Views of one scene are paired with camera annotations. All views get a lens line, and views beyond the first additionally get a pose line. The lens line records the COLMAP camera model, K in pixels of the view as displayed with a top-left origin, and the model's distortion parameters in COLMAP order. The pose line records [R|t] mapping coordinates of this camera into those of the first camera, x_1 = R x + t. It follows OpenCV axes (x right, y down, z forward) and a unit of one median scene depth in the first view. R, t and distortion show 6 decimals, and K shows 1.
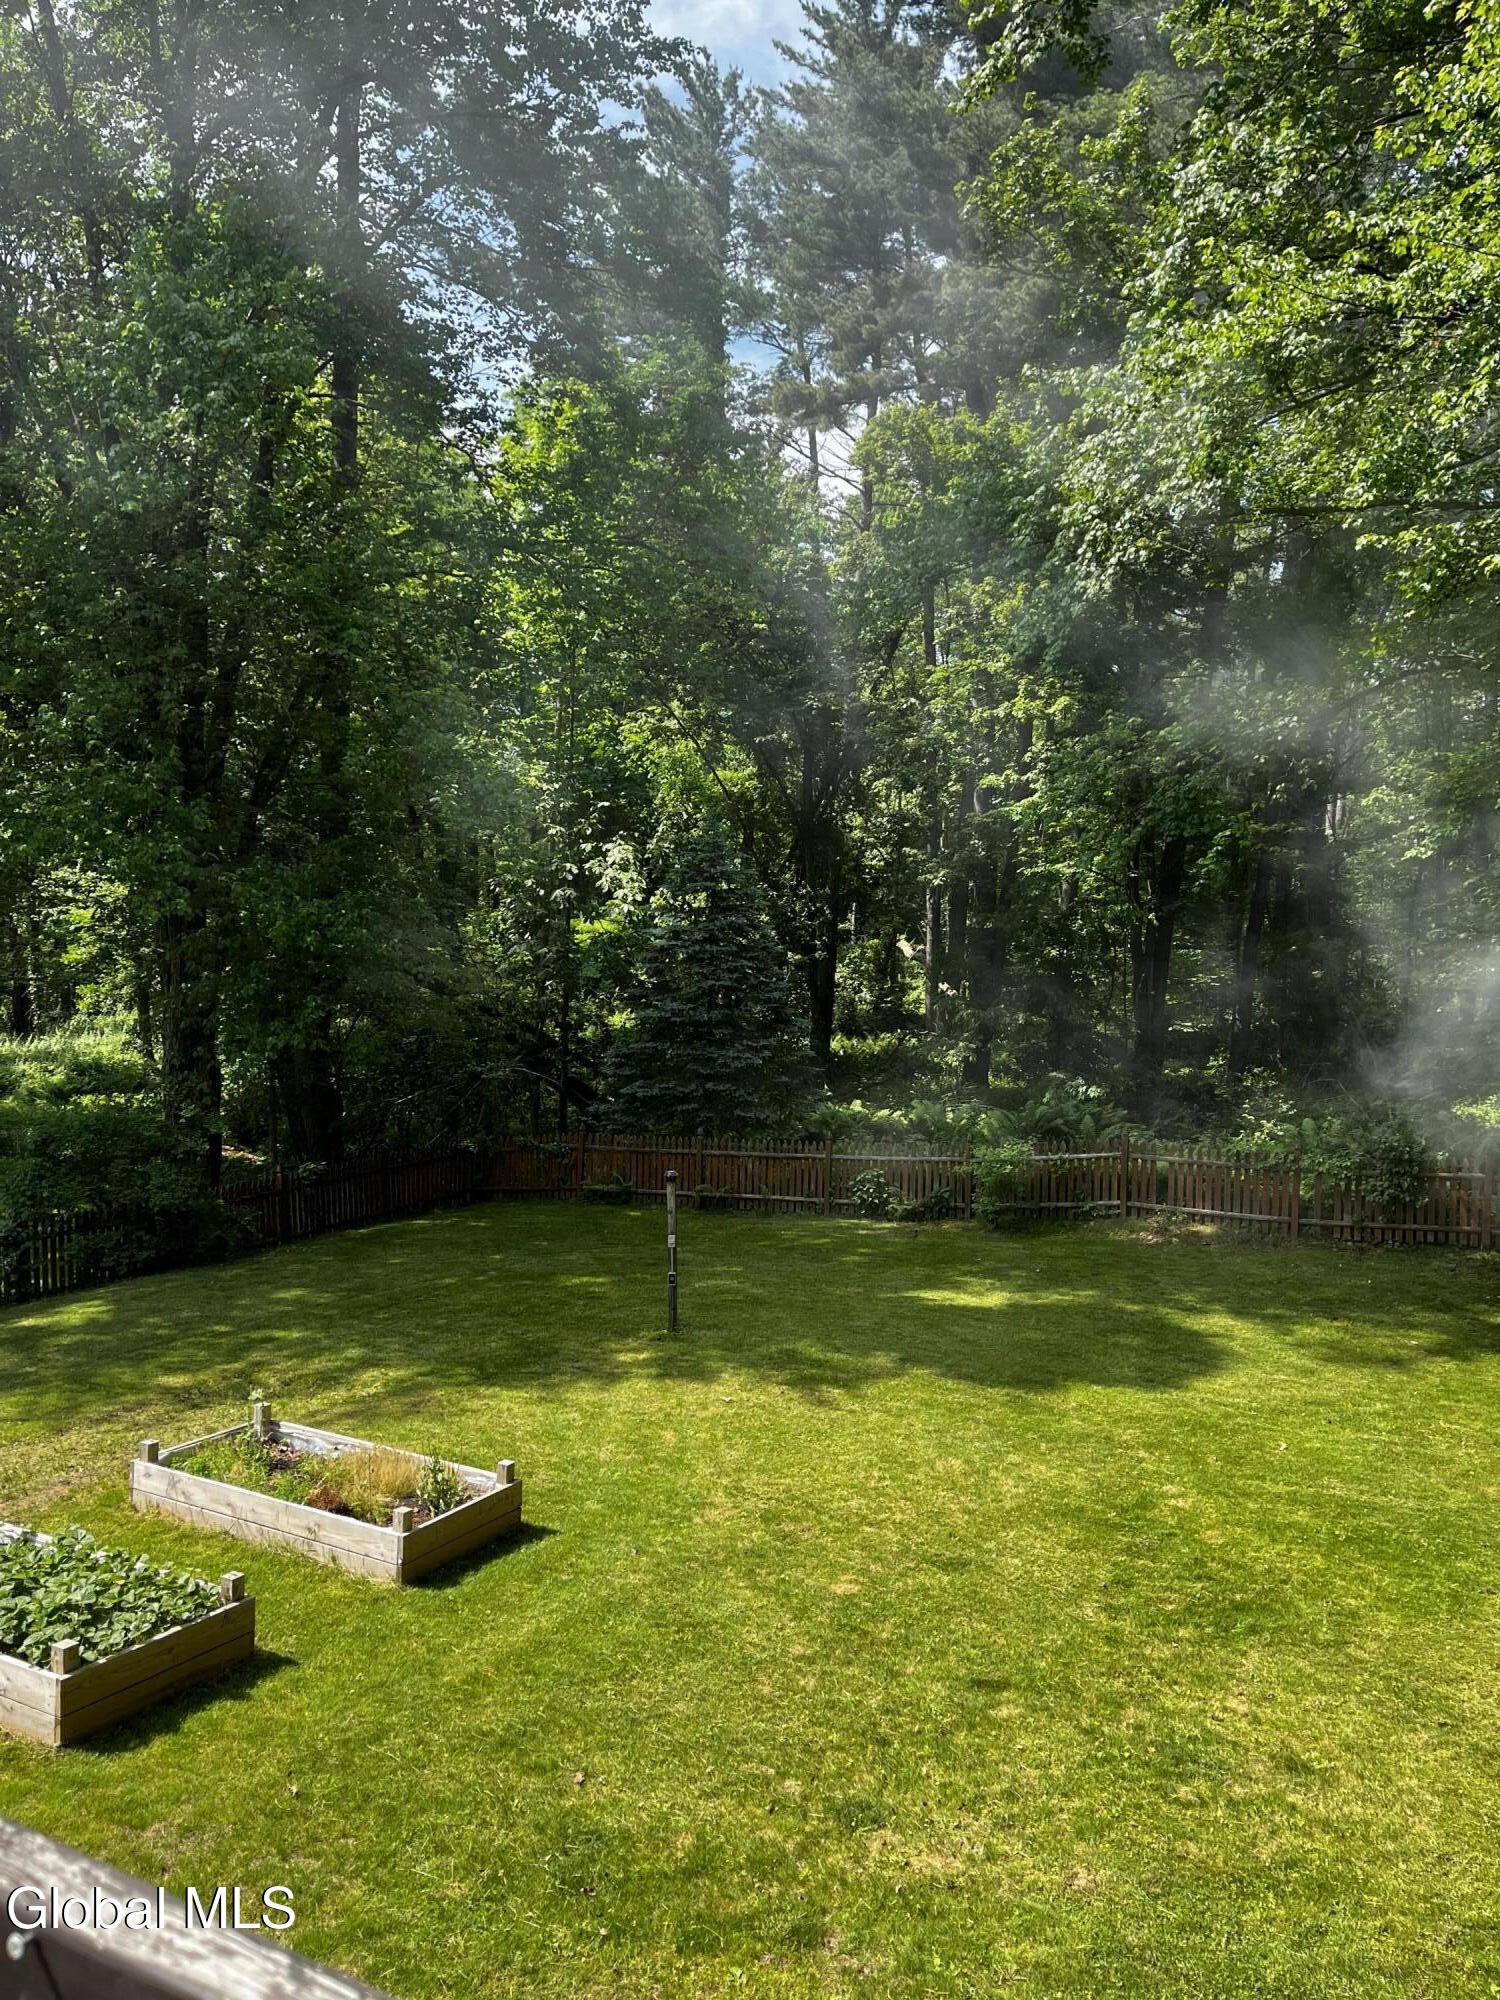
lens RADIAL K [[1450.9, 0, 750.0], [0, 1450.9, 1000.0], [0, 0, 1]] dist [0.085111, -0.116724]
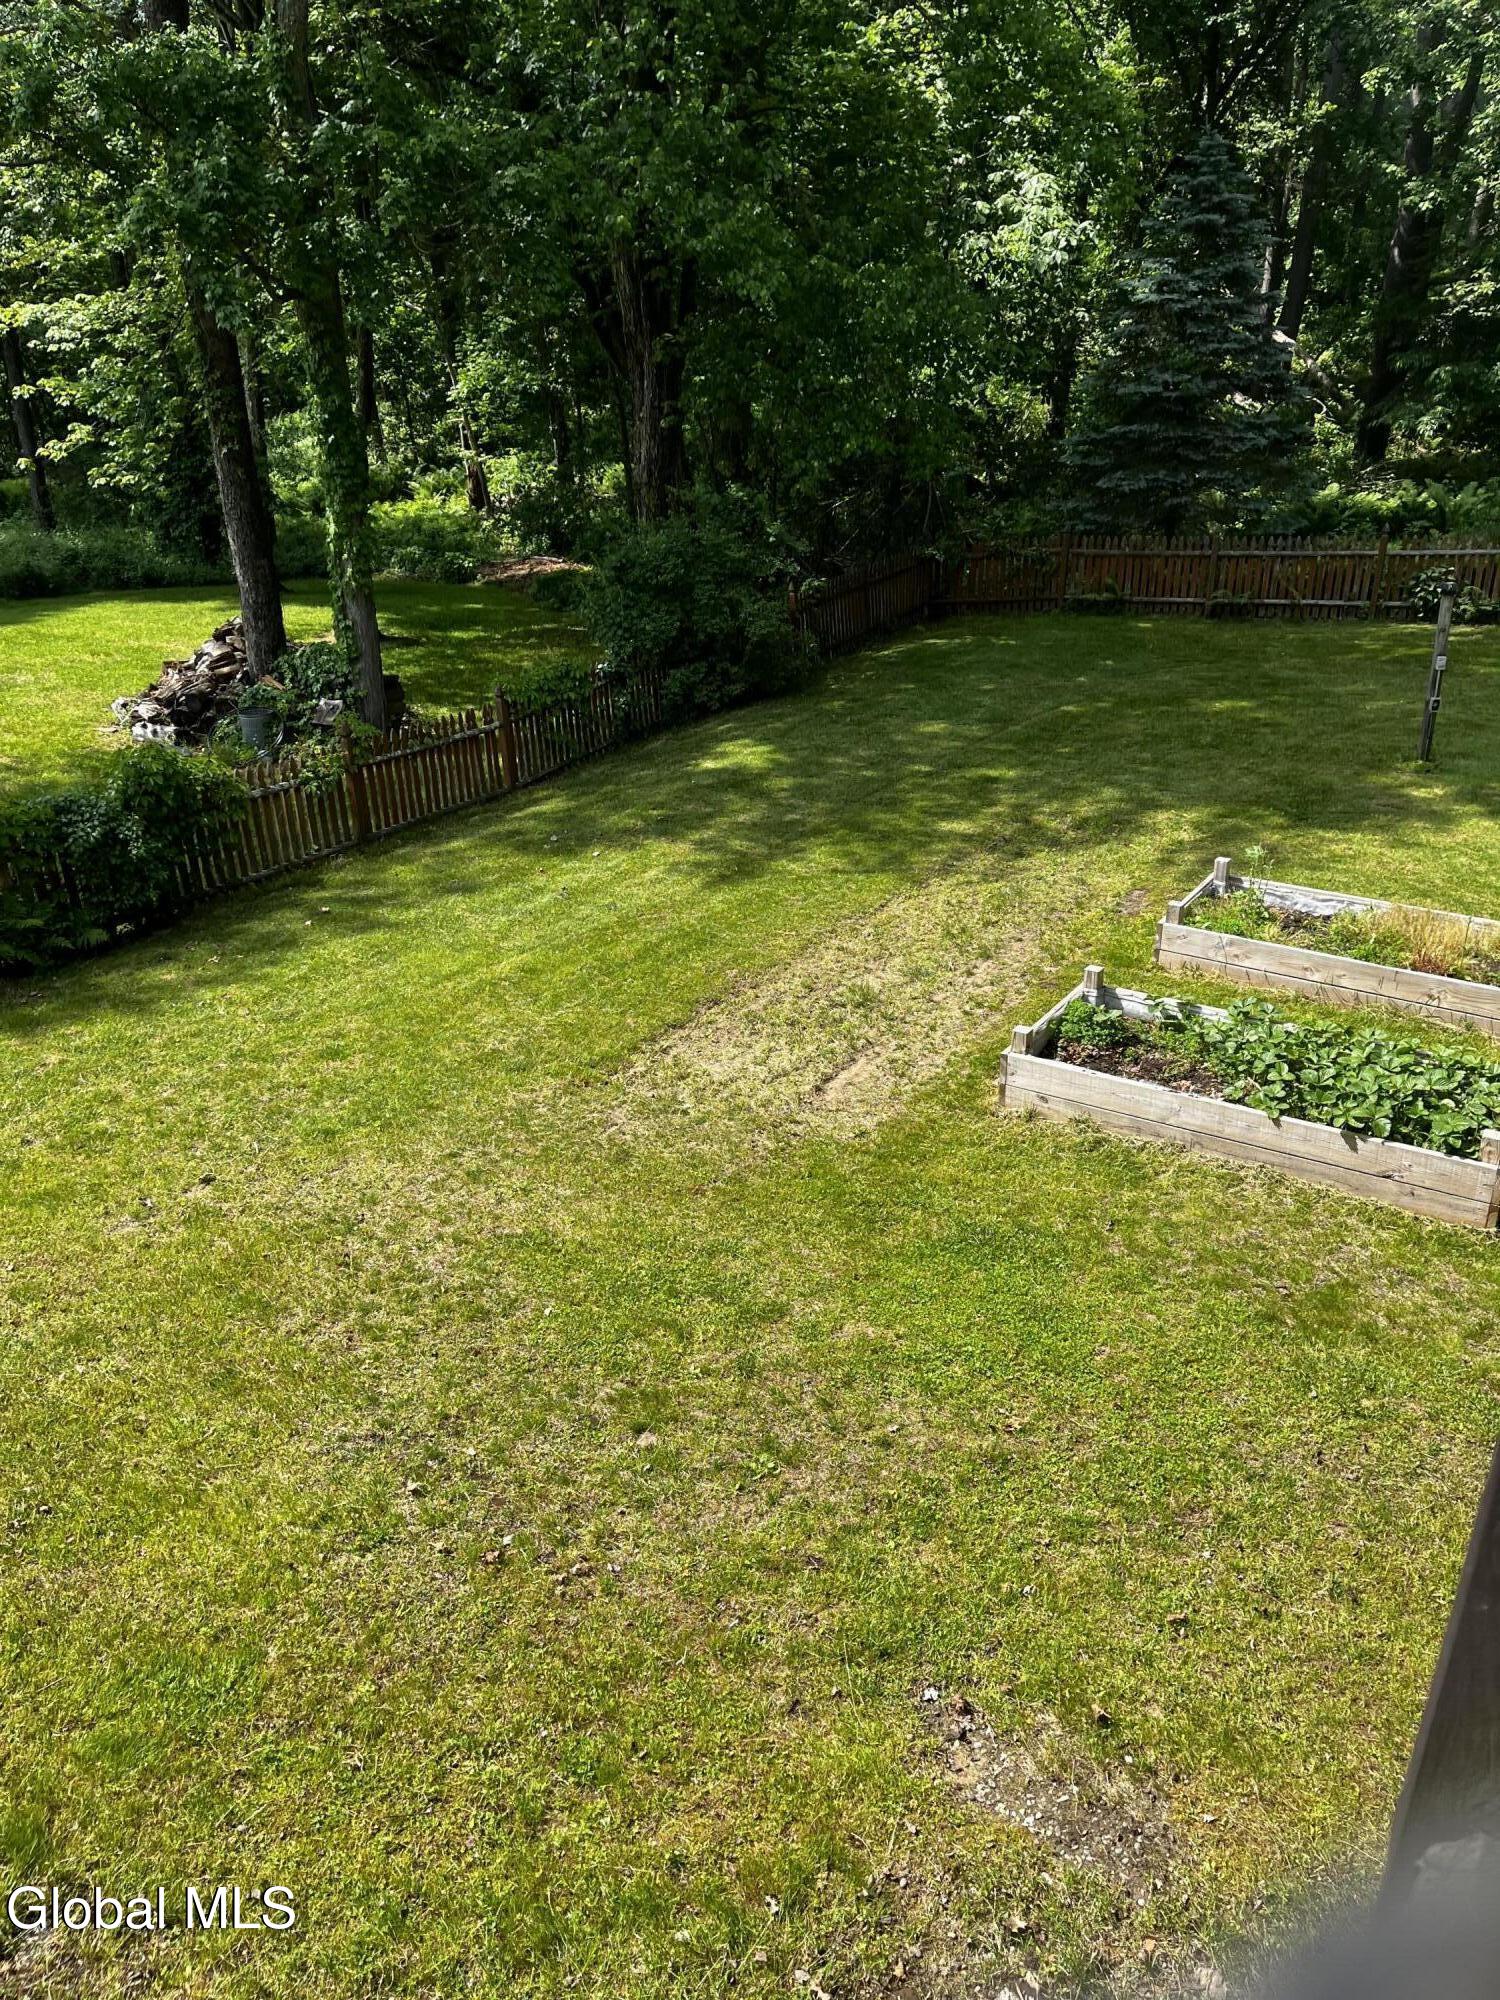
lens RADIAL K [[1450.8, 0, 737.6], [0, 1450.8, 971.1], [0, 0, 1]] dist [0.062876, -0.052642]
pose [[0.996358, -0.003962, -0.085176, -0.266097], [0.036610, 0.922039, 0.385362, -0.020168], [0.077009, -0.387077, 0.918826, 0.026465]]
